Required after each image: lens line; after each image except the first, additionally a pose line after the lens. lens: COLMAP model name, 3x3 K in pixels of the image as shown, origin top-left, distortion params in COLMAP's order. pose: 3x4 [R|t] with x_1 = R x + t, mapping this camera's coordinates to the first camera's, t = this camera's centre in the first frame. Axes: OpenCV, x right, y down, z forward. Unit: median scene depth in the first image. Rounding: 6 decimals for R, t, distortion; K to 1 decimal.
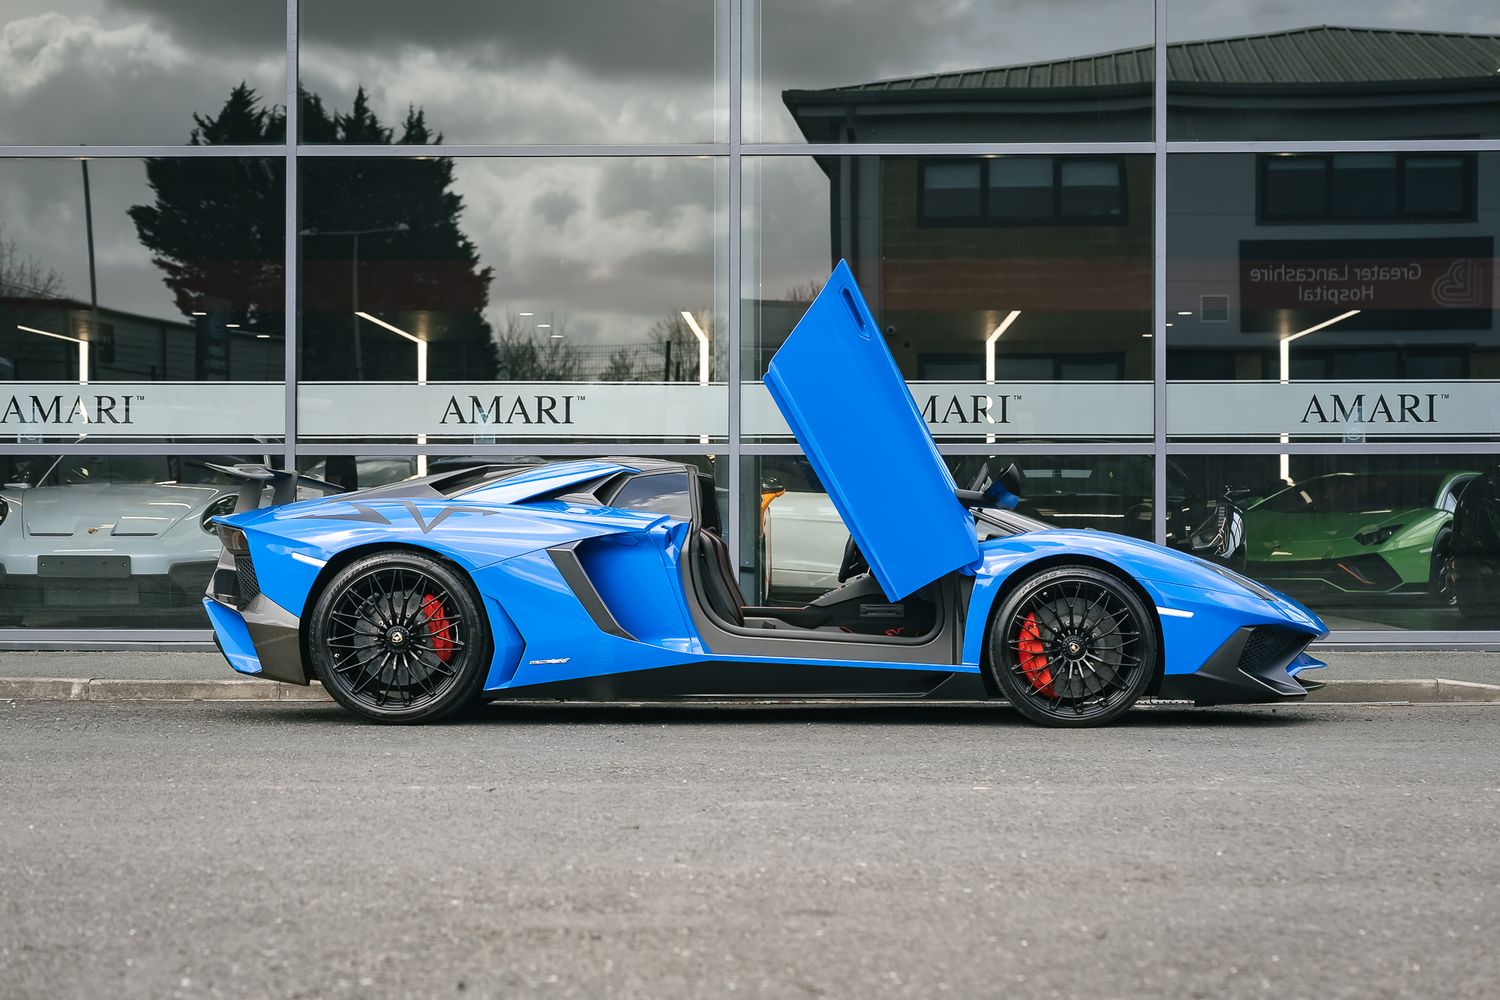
lens RADIAL K [[3009.5, 0, 755.1], [0, 3009.5, 530.4], [0, 0, 1]] dist [0.033011, 0.215776]
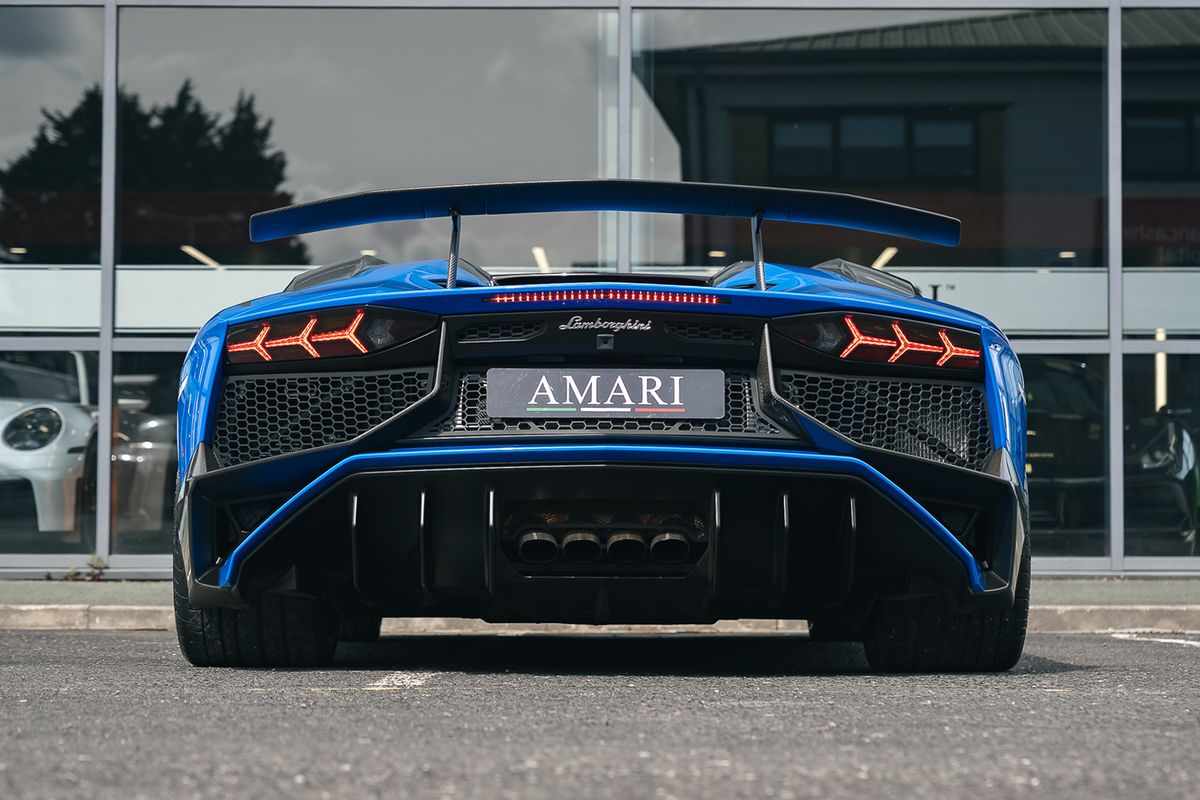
lens RADIAL K [[2822.5, 0, 600.0], [0, 2822.5, 400.0], [0, 0, 1]] dist [0.059132, 0.127186]
pose [[0.999876, 0.003649, 0.015286, -0.025587], [-0.002943, 0.998939, -0.045954, 0.025876], [-0.015438, 0.045903, 0.998827, 0.192056]]
